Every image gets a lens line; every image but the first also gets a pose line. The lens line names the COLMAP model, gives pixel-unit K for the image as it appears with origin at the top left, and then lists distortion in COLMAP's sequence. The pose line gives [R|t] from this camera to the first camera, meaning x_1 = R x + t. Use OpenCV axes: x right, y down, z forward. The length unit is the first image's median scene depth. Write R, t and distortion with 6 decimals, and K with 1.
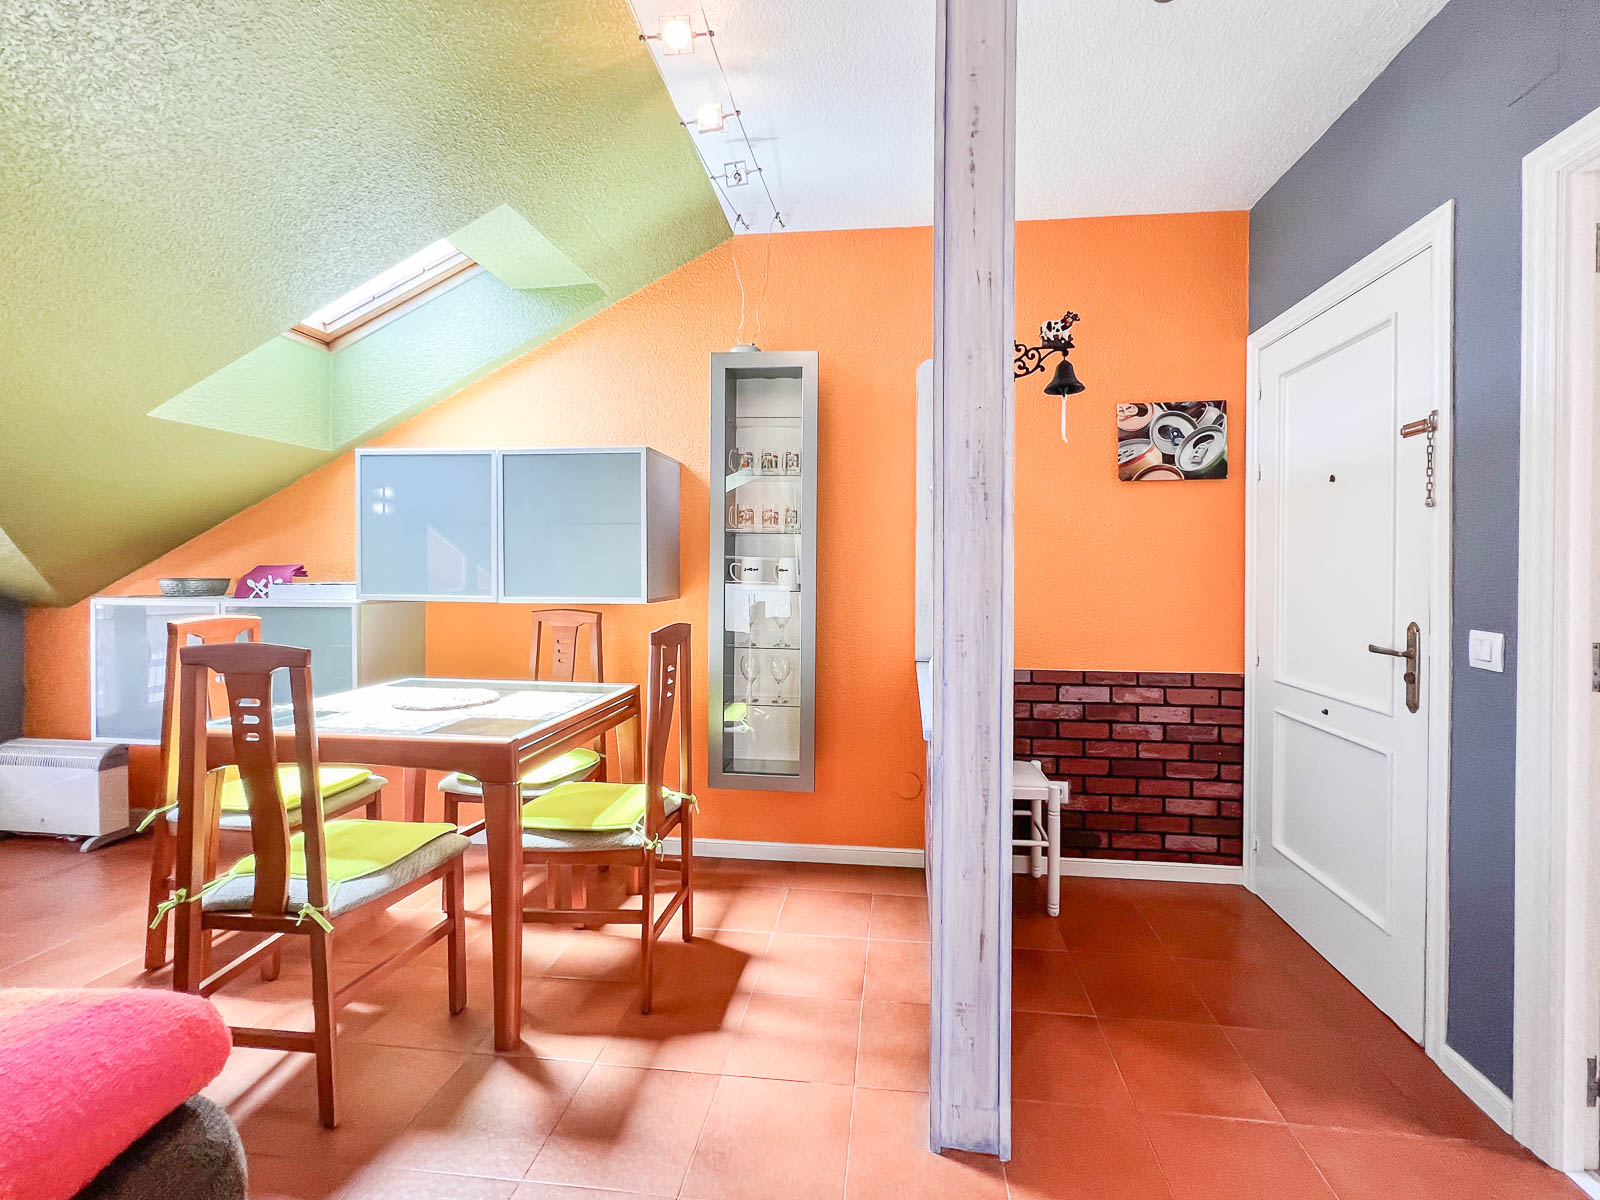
lens RADIAL K [[685.6, 0, 835.8], [0, 685.6, 570.3], [0, 0, 1]] dist [0.000626, 0.000621]
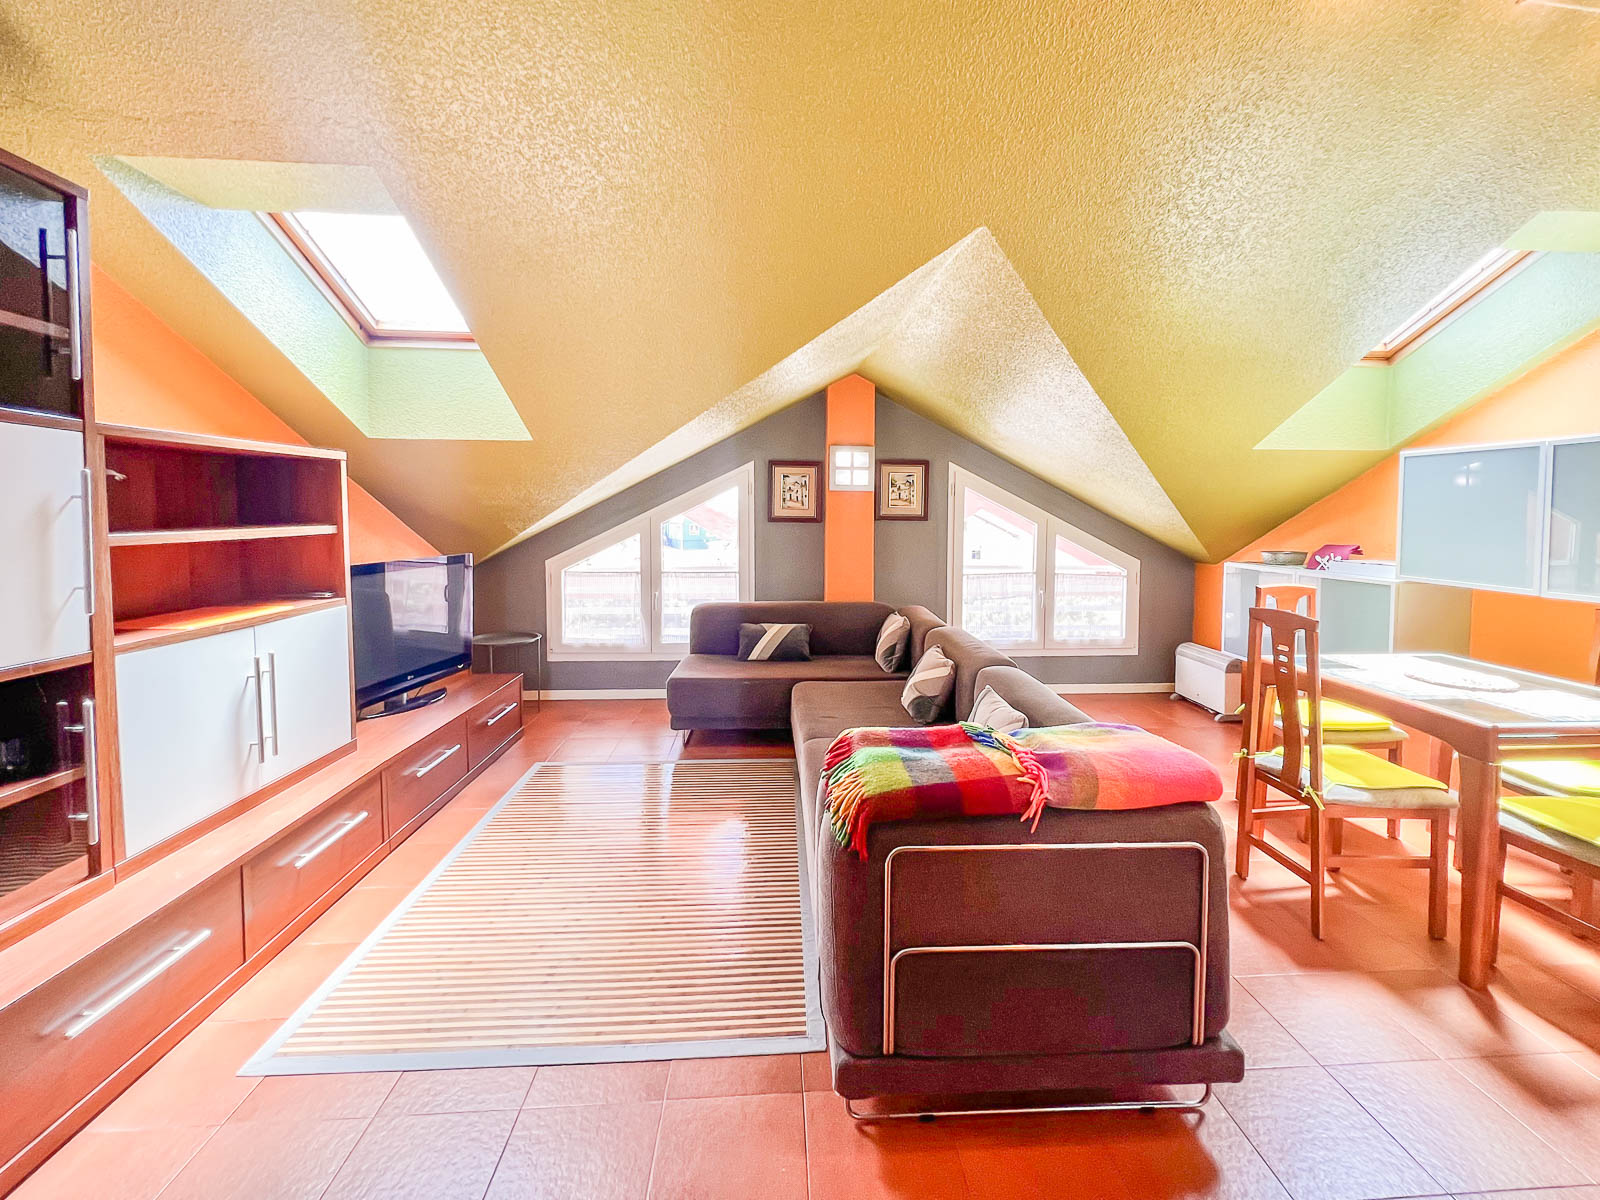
lens RADIAL K [[664.1, 0, 813.4], [0, 664.1, 550.8], [0, 0, 1]] dist [0.000383, 0.000149]
pose [[0.165244, 0.050425, -0.984963, 0.323580], [-0.007162, 0.998727, 0.049928, -0.069078], [0.986227, -0.001196, 0.165395, -0.225017]]
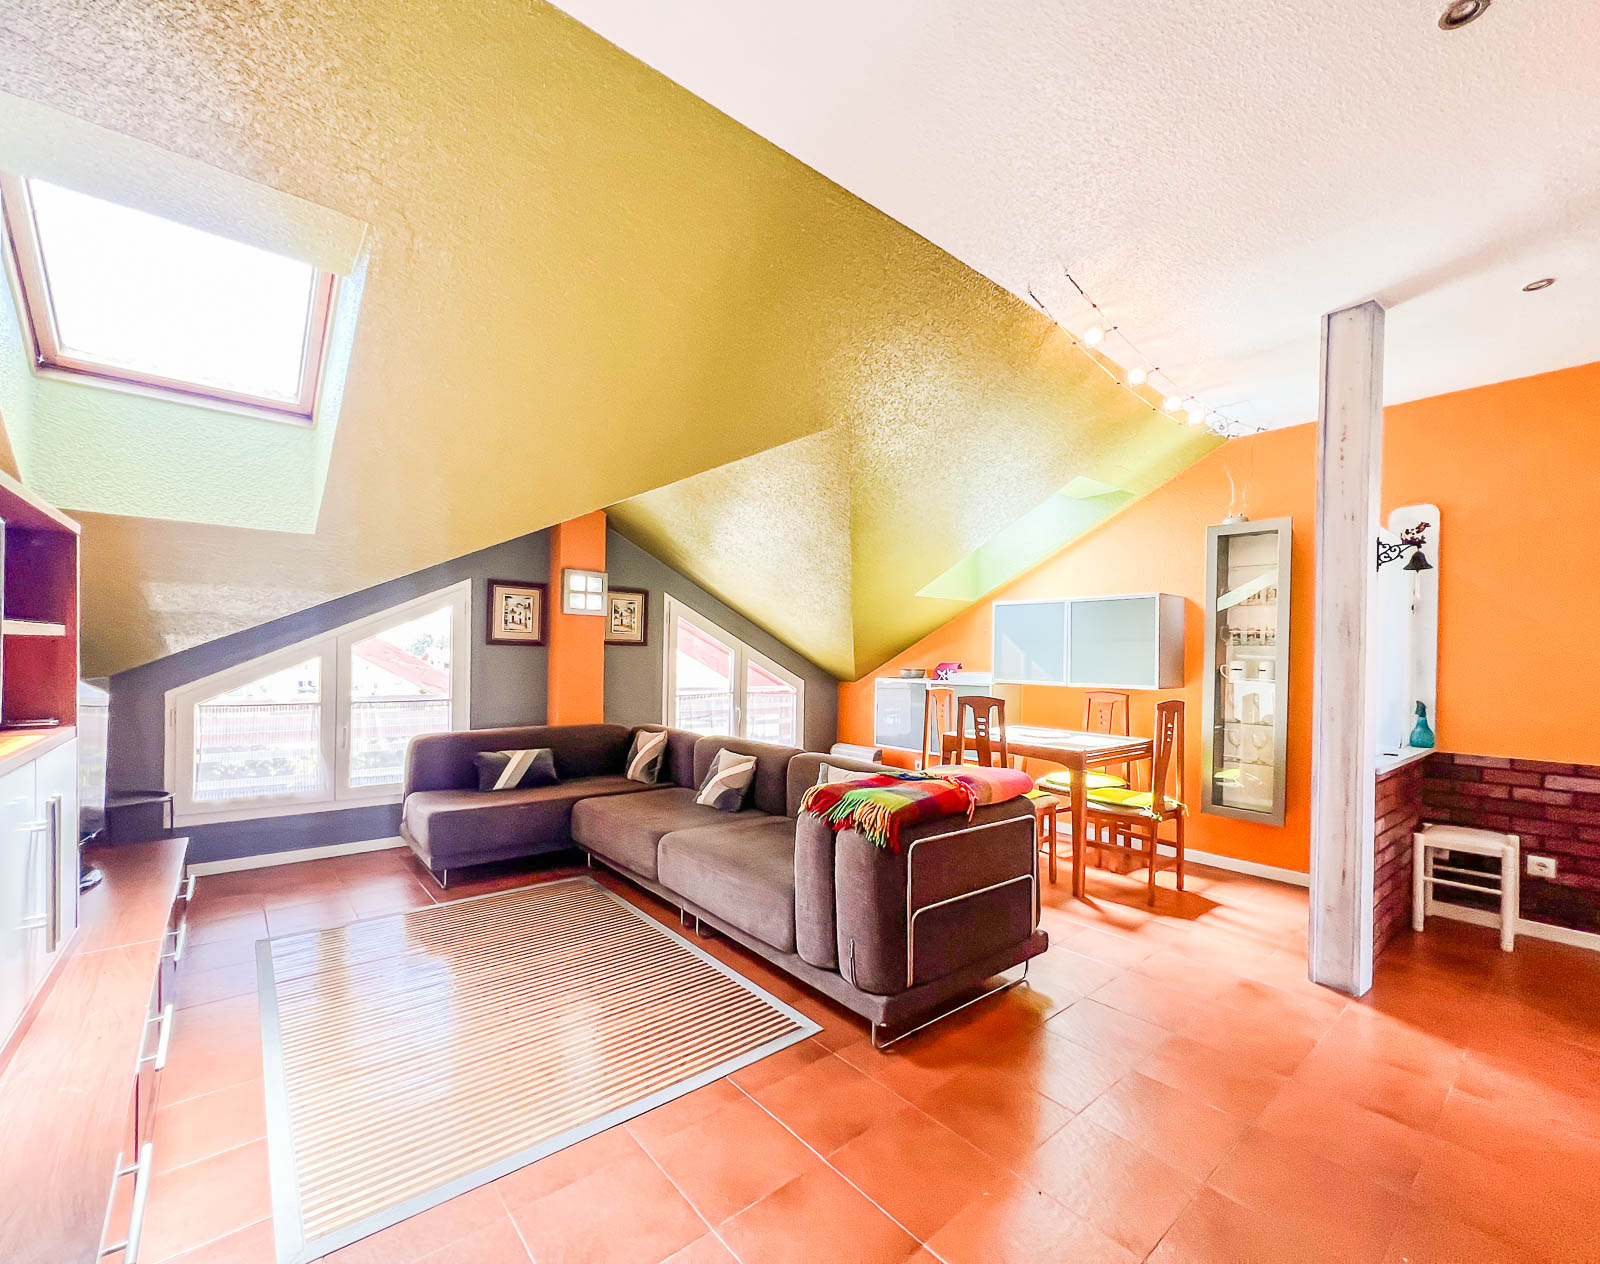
lens RADIAL K [[677.7, 0, 798.5], [0, 677.7, 668.4], [0, 0, 1]] dist [-0.001058, -0.000011]
pose [[0.710120, 0.015197, -0.703916, 0.285008], [-0.010909, 0.999884, 0.010582, -0.010643], [0.703996, 0.000164, 0.710204, -0.849251]]
